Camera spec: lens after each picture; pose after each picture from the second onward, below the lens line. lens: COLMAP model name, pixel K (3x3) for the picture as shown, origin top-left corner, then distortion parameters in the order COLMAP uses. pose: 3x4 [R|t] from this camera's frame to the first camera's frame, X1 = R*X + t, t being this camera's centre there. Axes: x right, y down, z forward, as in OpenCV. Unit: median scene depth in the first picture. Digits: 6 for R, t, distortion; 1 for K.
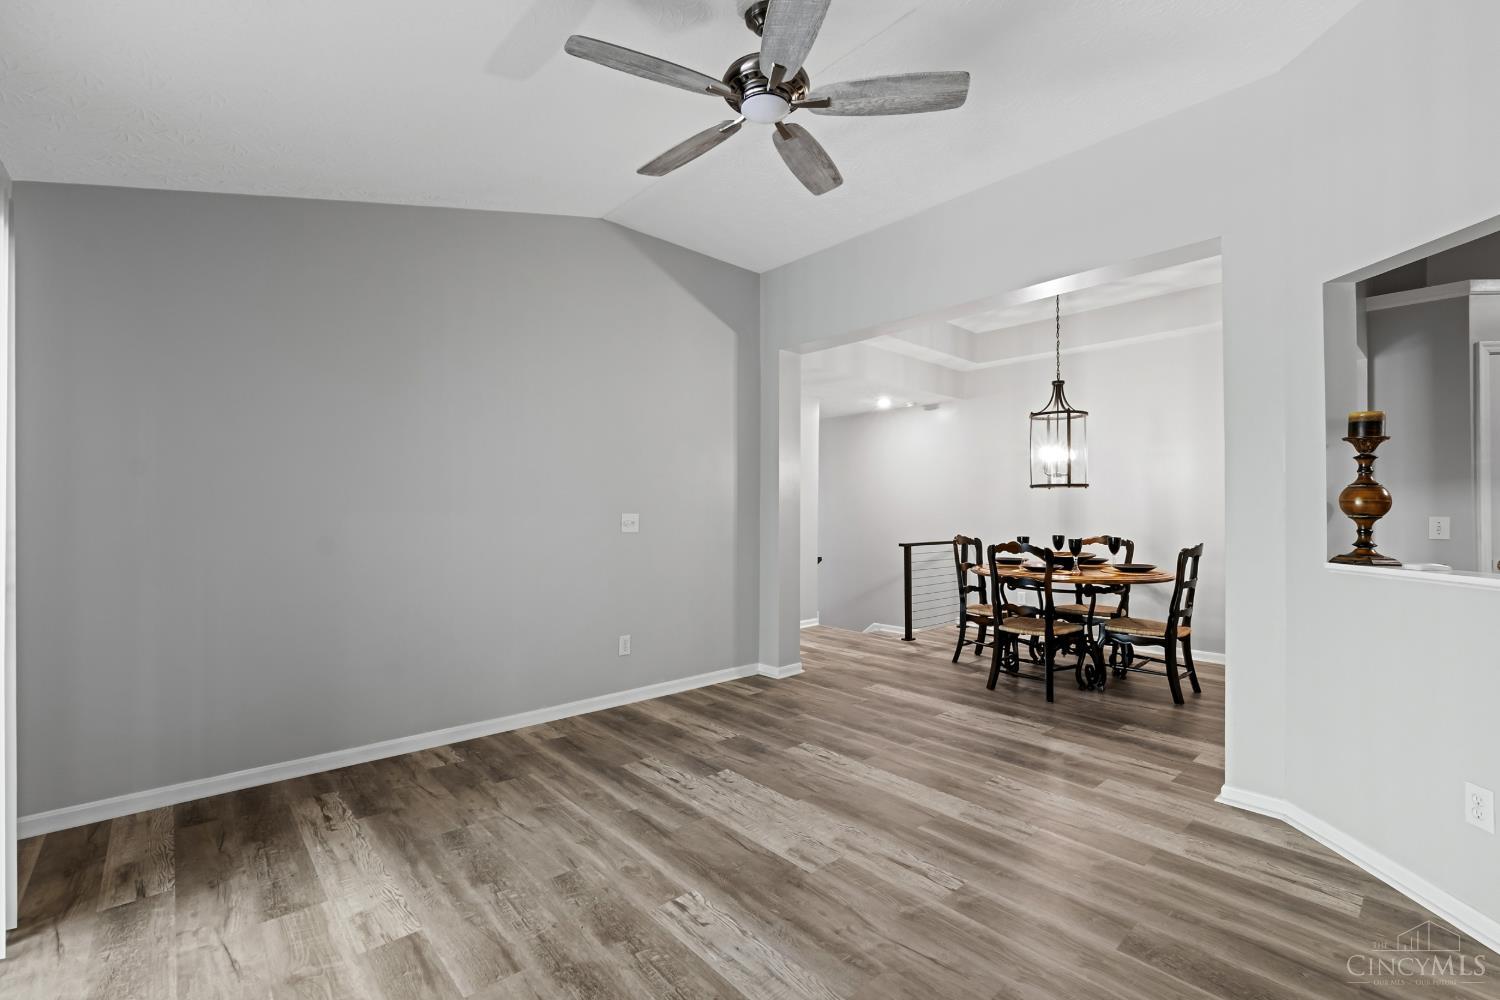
lens RADIAL K [[646.6, 0, 738.1], [0, 646.6, 500.8], [0, 0, 1]] dist [-0.003407, 0.001536]
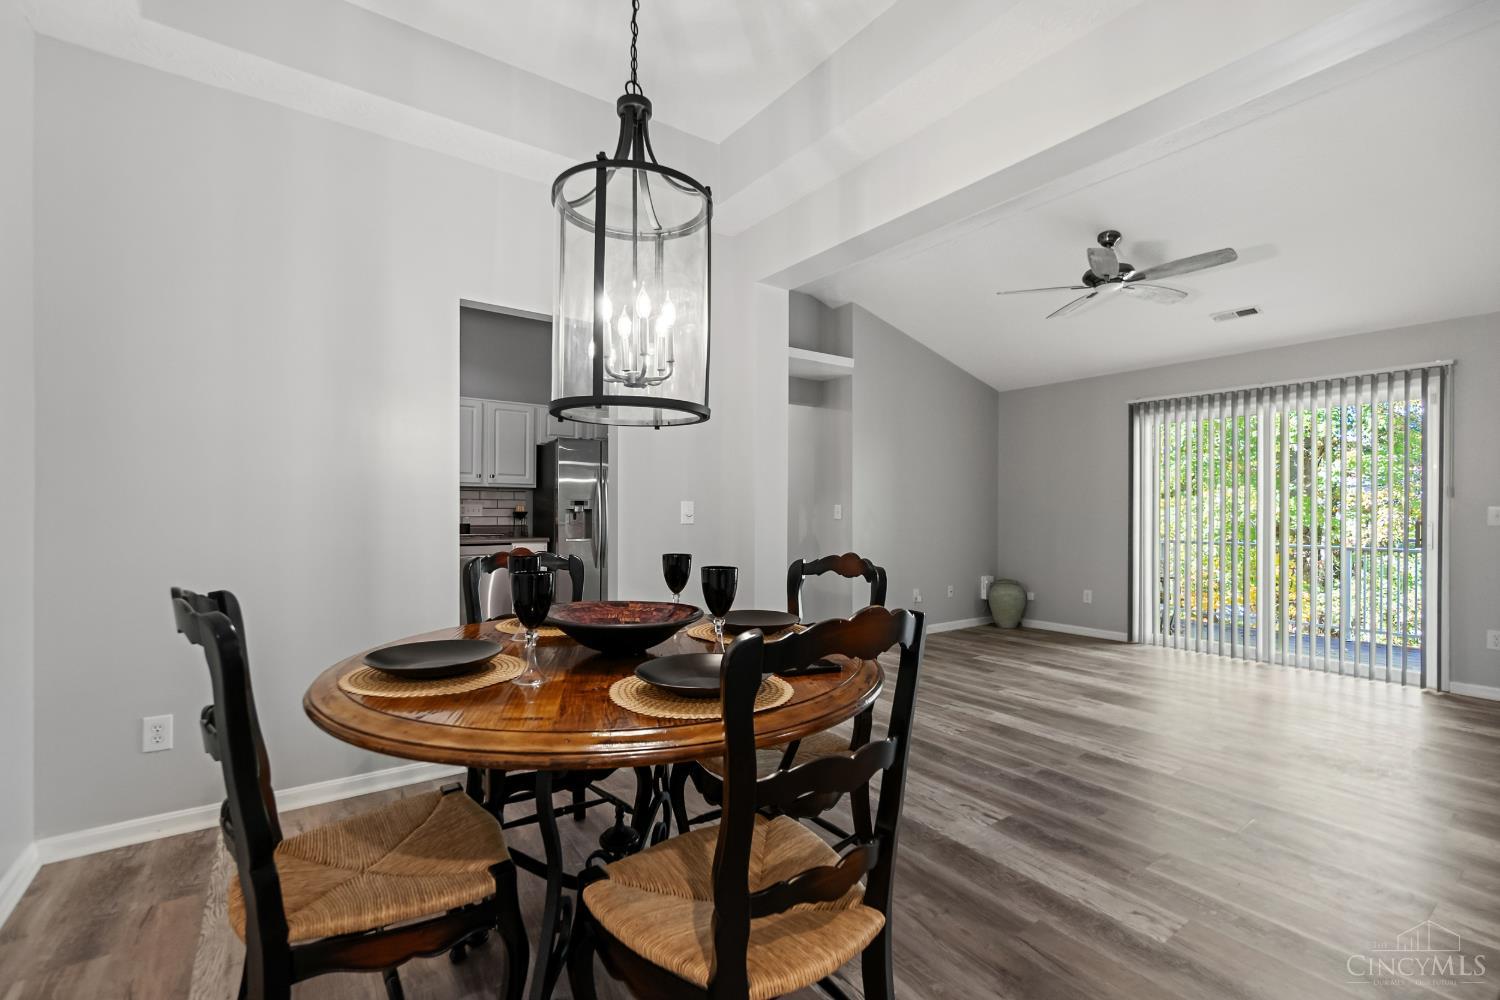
lens RADIAL K [[646.6, 0, 749.9], [0, 646.6, 511.6], [0, 0, 1]] dist [-0.003407, 0.001536]
pose [[-0.995343, -0.014429, 0.095315, 0.664490], [-0.015428, 0.999833, -0.009753, 0.054916], [-0.095159, -0.011178, -0.995399, 2.194233]]
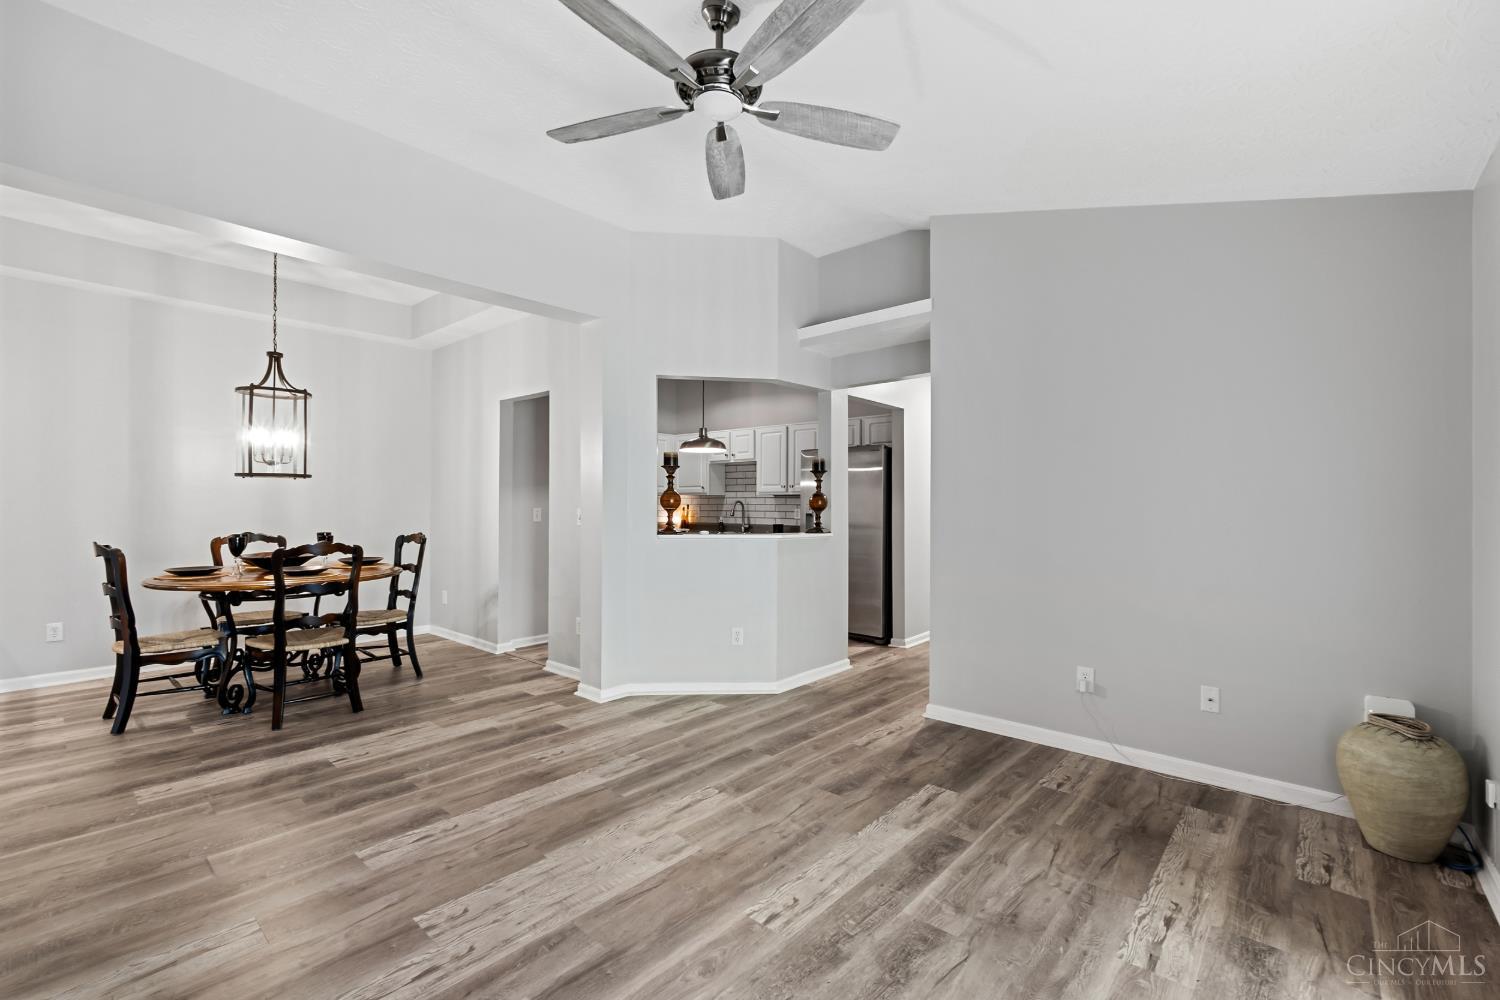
lens RADIAL K [[646.6, 0, 755.1], [0, 646.6, 499.3], [0, 0, 1]] dist [-0.003407, 0.001536]
pose [[-0.122429, 0.004704, 0.992466, -0.711117], [-0.017689, 0.999820, -0.006921, 0.005250], [-0.992320, -0.018403, -0.122323, 0.783150]]
